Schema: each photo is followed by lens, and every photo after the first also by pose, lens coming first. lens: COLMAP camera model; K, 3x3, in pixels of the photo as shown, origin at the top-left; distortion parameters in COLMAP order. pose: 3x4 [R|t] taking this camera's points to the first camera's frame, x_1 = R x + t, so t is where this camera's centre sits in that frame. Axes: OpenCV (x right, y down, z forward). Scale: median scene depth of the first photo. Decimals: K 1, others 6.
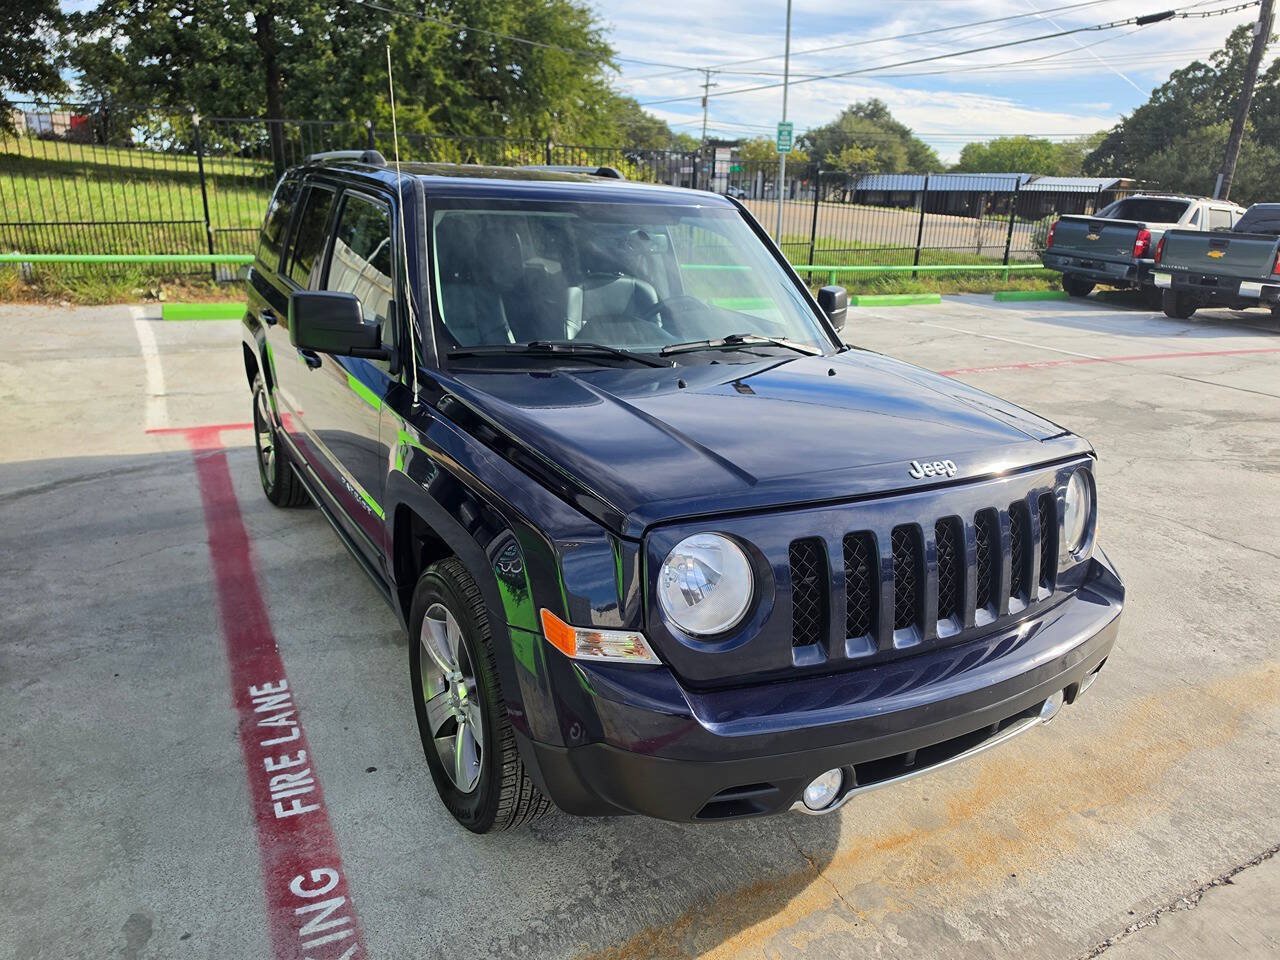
lens RADIAL K [[896.8, 0, 632.9], [0, 896.8, 487.4], [0, 0, 1]] dist [0.007143, -0.010401]
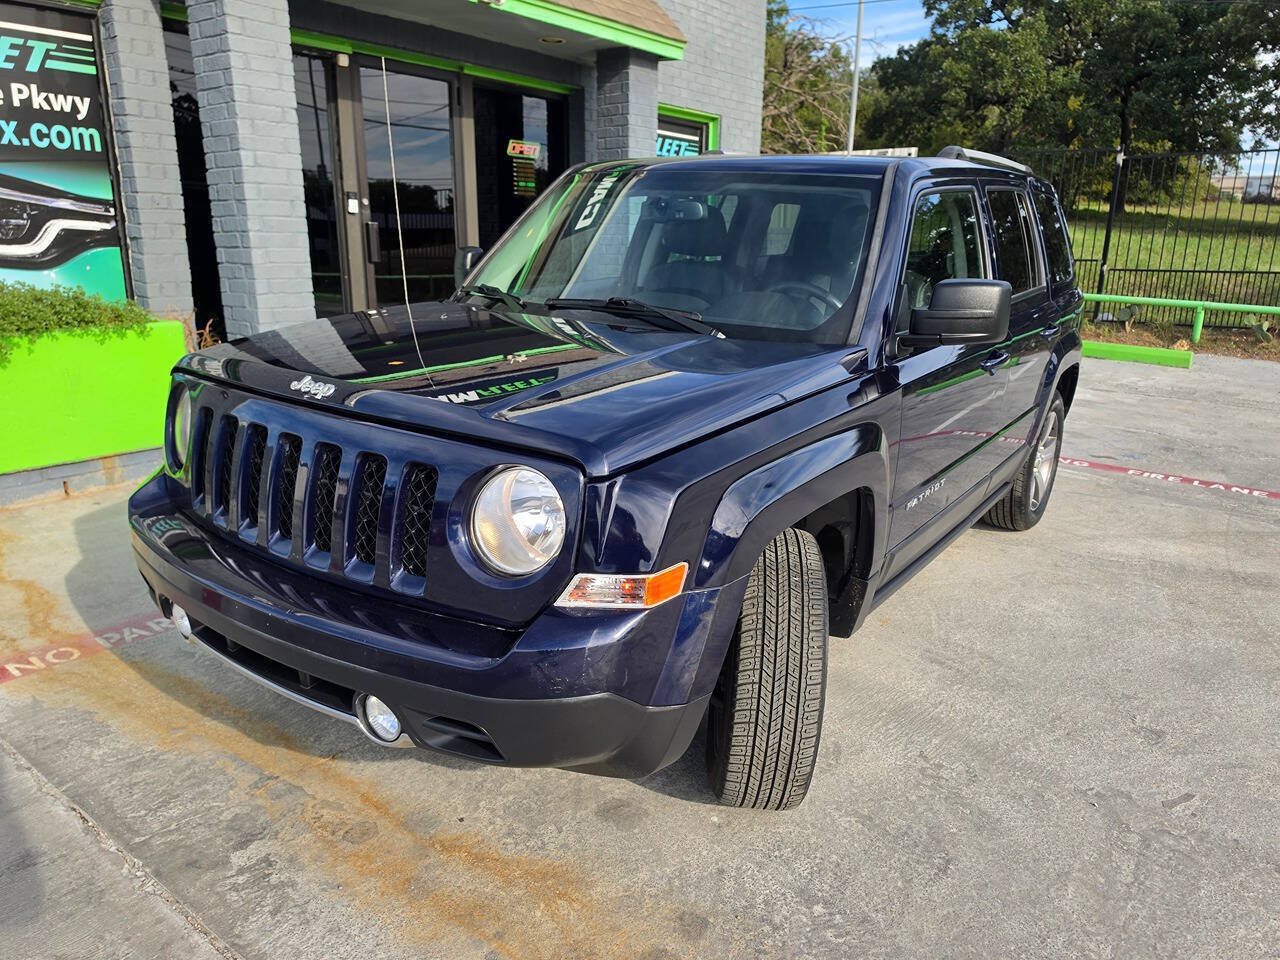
lens RADIAL K [[896.8, 0, 639.4], [0, 896.8, 495.4], [0, 0, 1]] dist [0.007143, -0.010401]
pose [[0.400951, 0.242625, -0.883386, 0.876881], [-0.294322, 0.947286, 0.126589, -0.087785], [0.867533, 0.209244, 0.451225, 0.563343]]
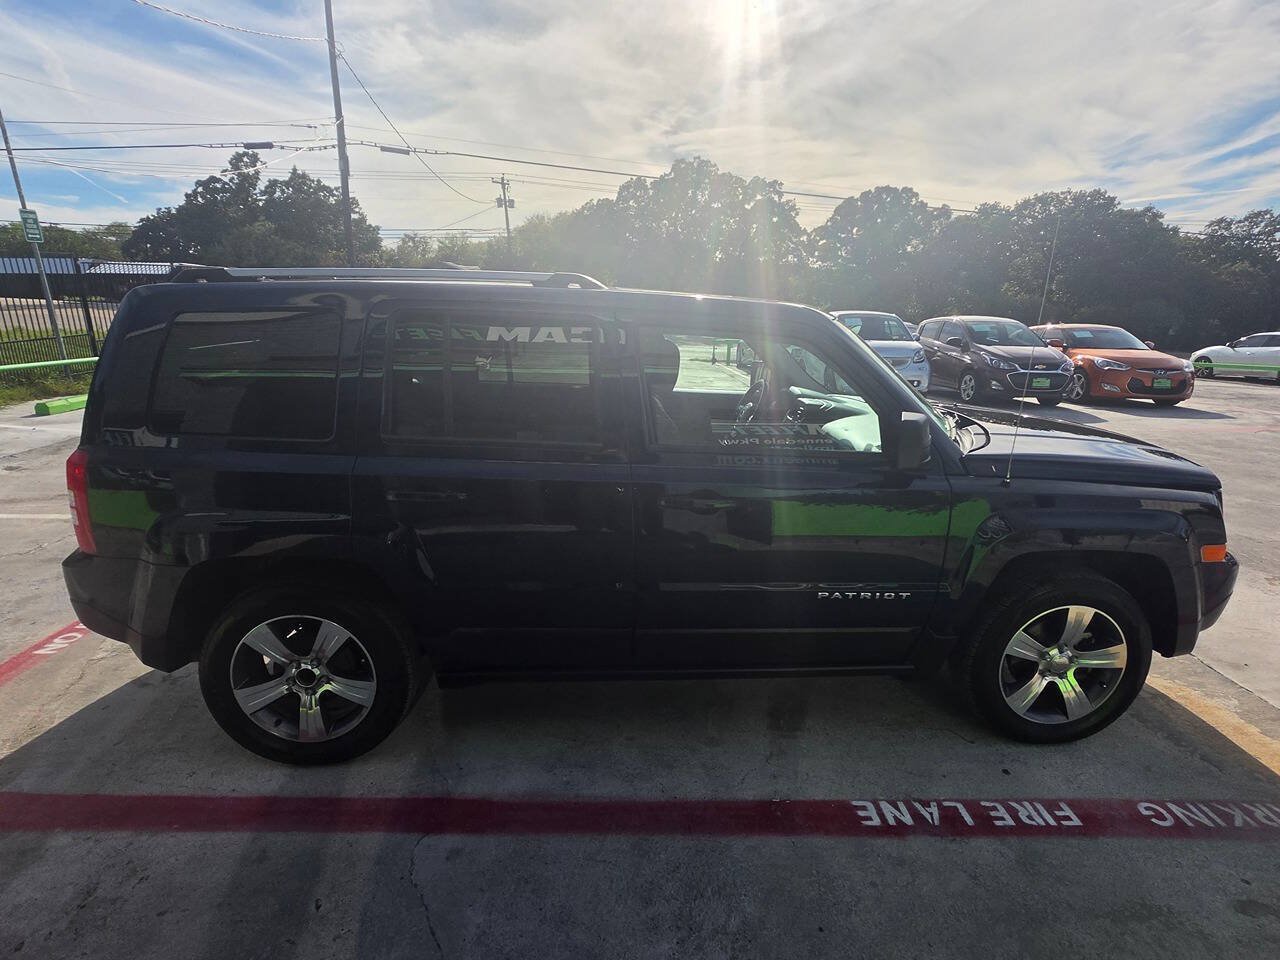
lens RADIAL K [[686.5, 0, 636.4], [0, 686.5, 487.5], [0, 0, 1]] dist [-0.004647, 0.000900]
pose [[0.452113, -0.272259, 0.849393, -1.007527], [0.283454, 0.946768, 0.152595, -0.291486], [-0.845723, 0.171774, 0.505219, 0.720511]]
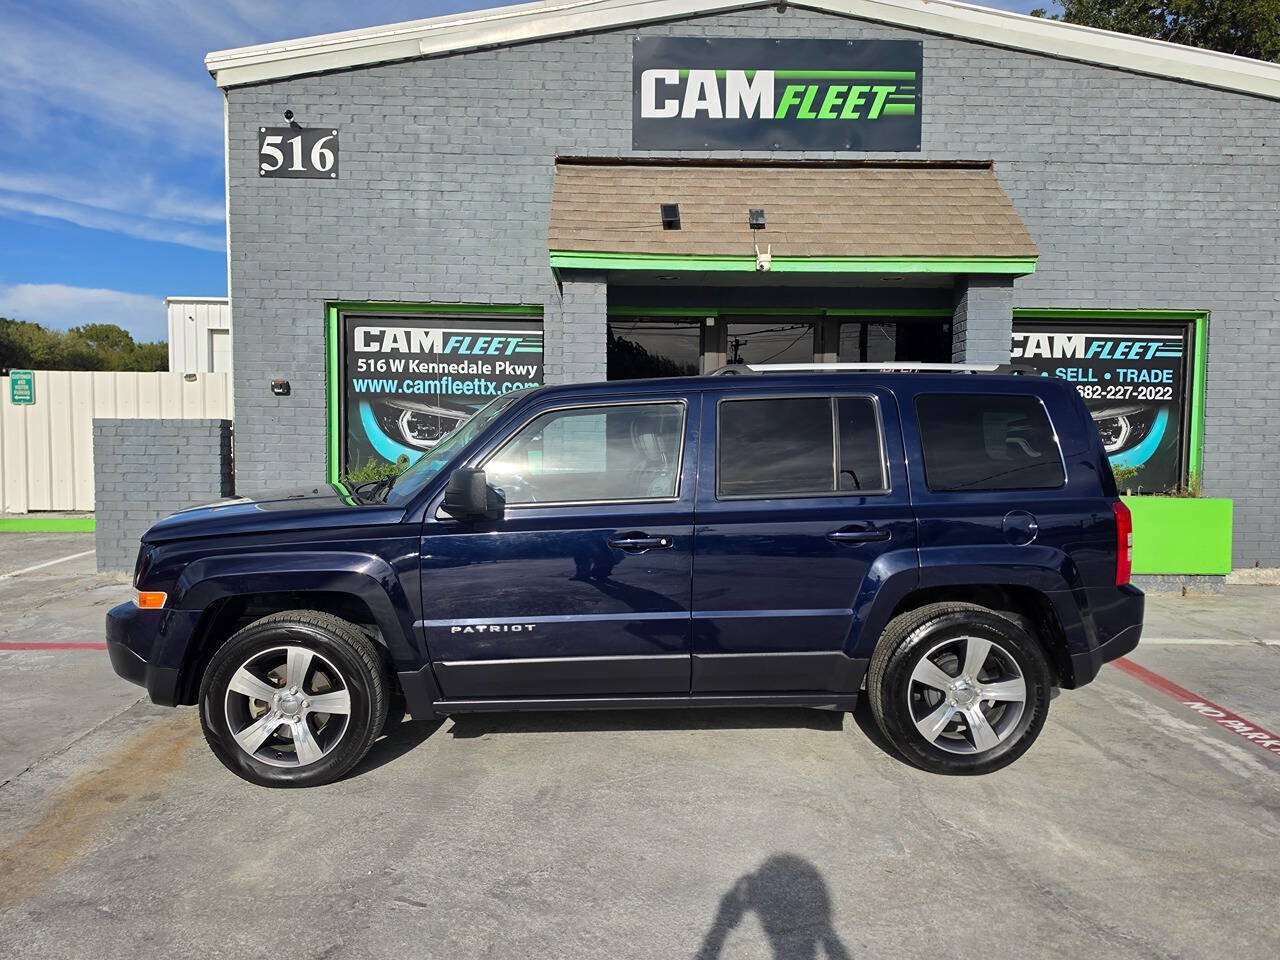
lens RADIAL K [[888.9, 0, 631.8], [0, 888.9, 486.3], [0, 0, 1]] dist [0.043776, -0.040774]
pose [[-0.473734, 0.025494, -0.880299, 1.116808], [-0.292422, 0.938314, 0.184542, -0.491225], [0.830702, 0.344843, -0.437056, 1.777198]]
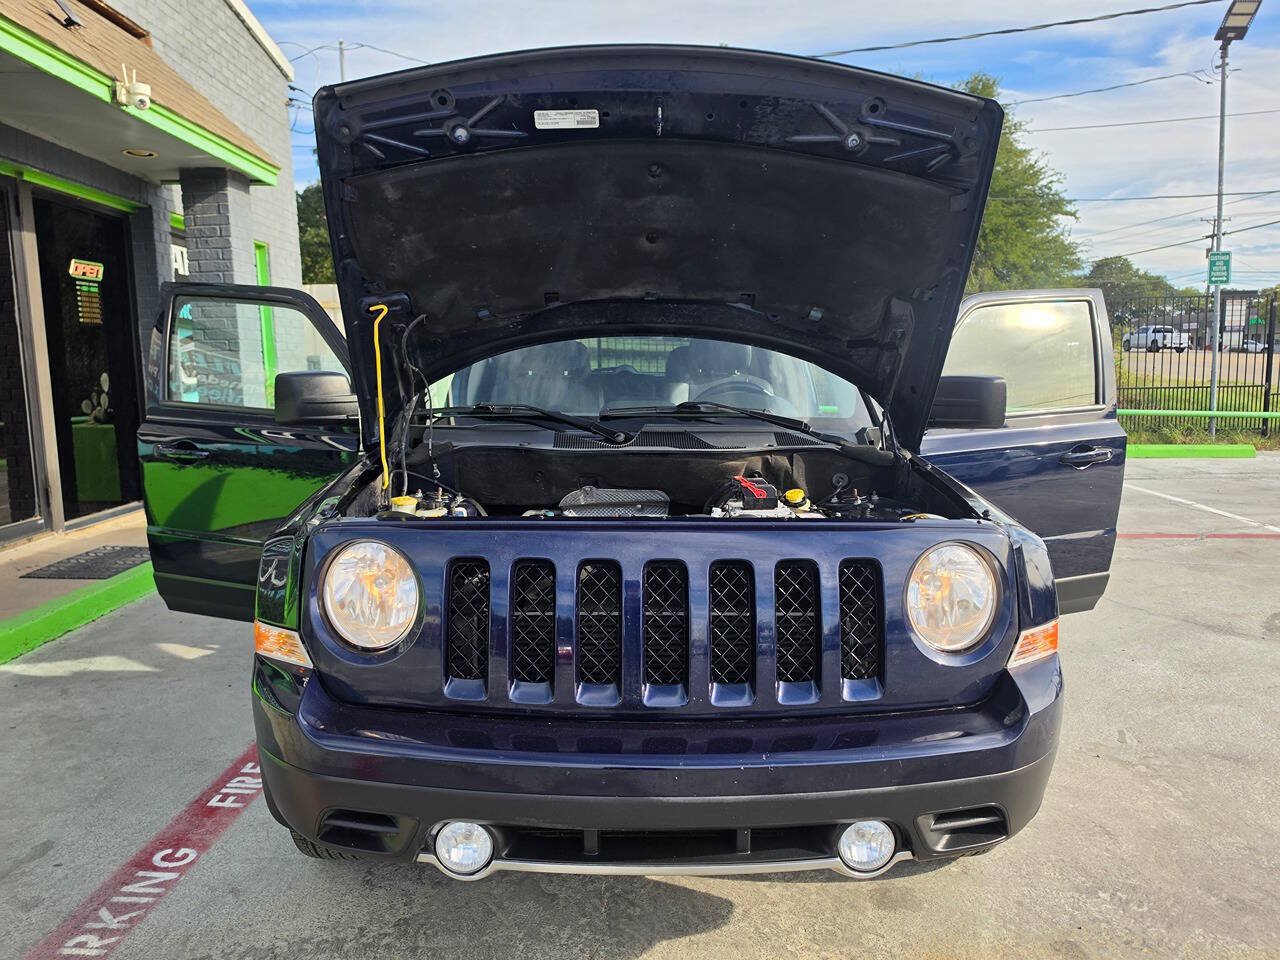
lens RADIAL K [[896.8, 0, 624.2], [0, 896.8, 473.6], [0, 0, 1]] dist [0.007143, -0.010401]
pose [[0.869412, 0.023415, -0.493532, 0.460884], [-0.119886, 0.979023, -0.164744, 0.059928], [0.479322, 0.202398, 0.853982, 0.146263]]
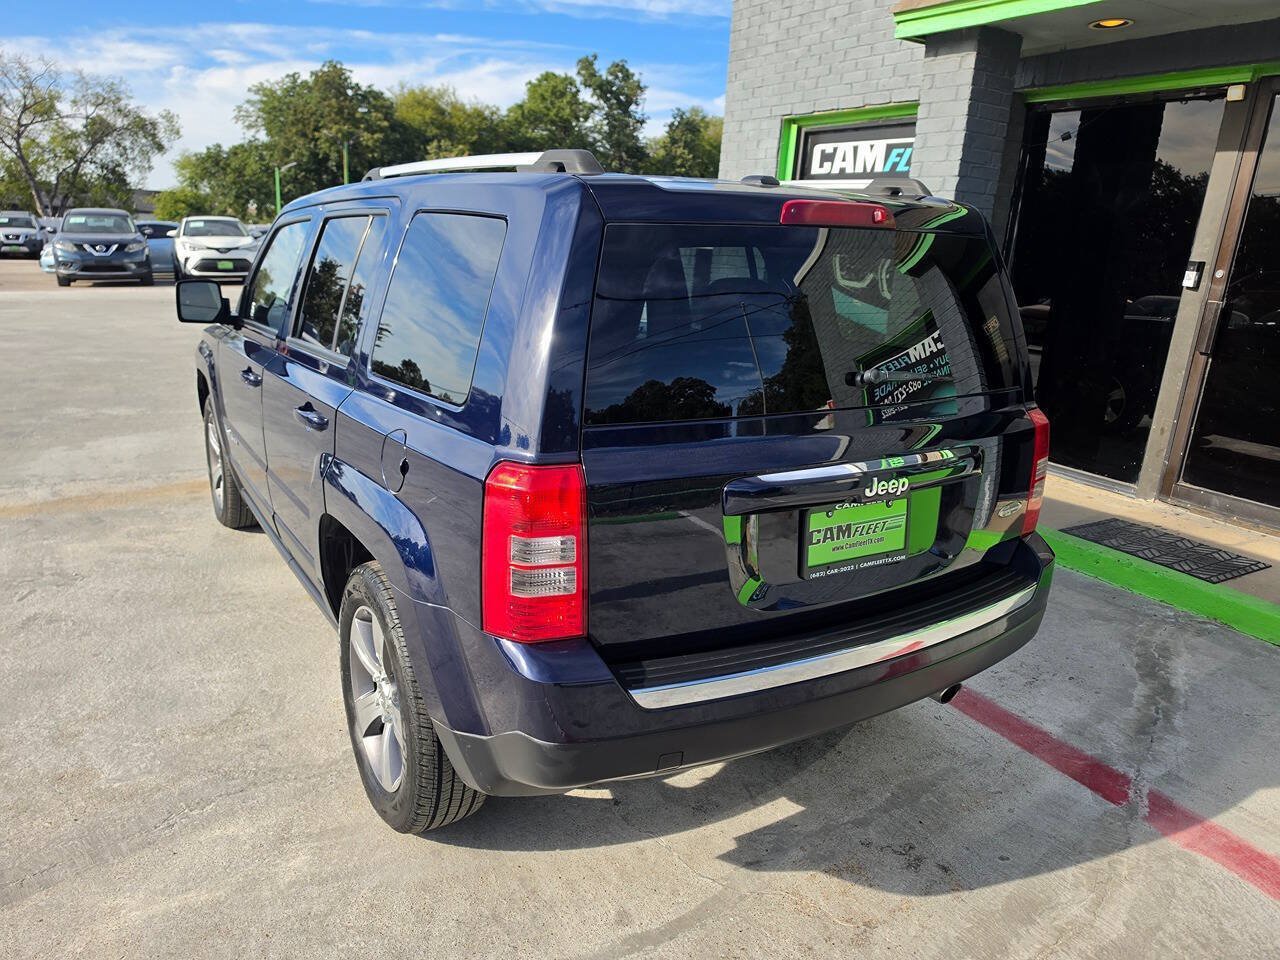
lens RADIAL K [[896.8, 0, 625.6], [0, 896.8, 484.0], [0, 0, 1]] dist [0.007143, -0.010401]
pose [[-0.996392, -0.077003, -0.035679, -0.281312], [-0.083867, 0.829052, 0.552847, -0.726506], [-0.012991, 0.553845, -0.832519, 2.247488]]
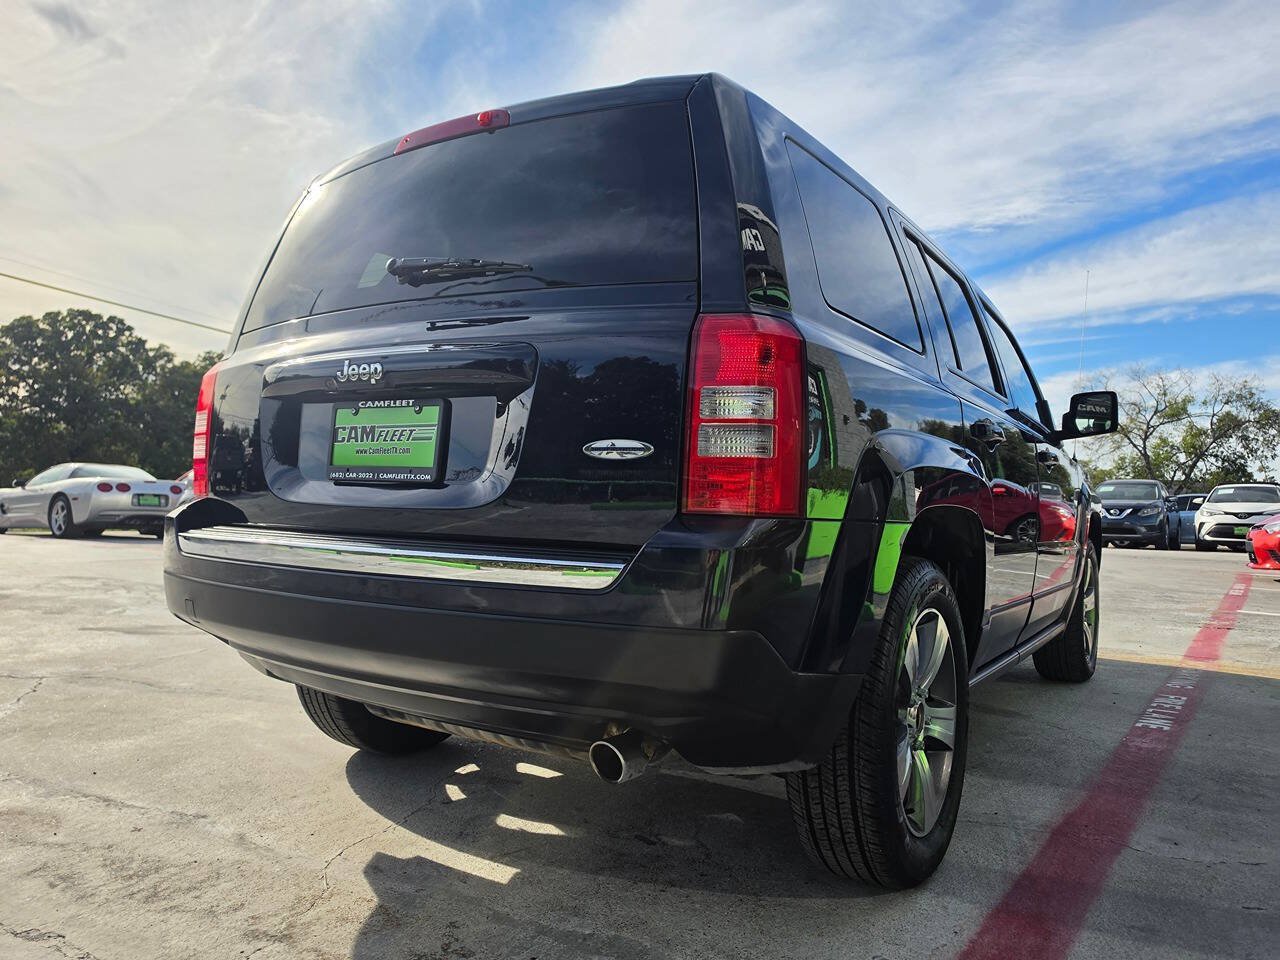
lens RADIAL K [[896.8, 0, 653.4], [0, 896.8, 466.9], [0, 0, 1]] dist [0.007143, -0.010401]
pose [[-0.453653, -0.032711, 0.890578, -1.058387], [0.224891, 0.962781, 0.149921, -0.388066], [-0.862336, 0.268295, -0.429412, 1.834750]]
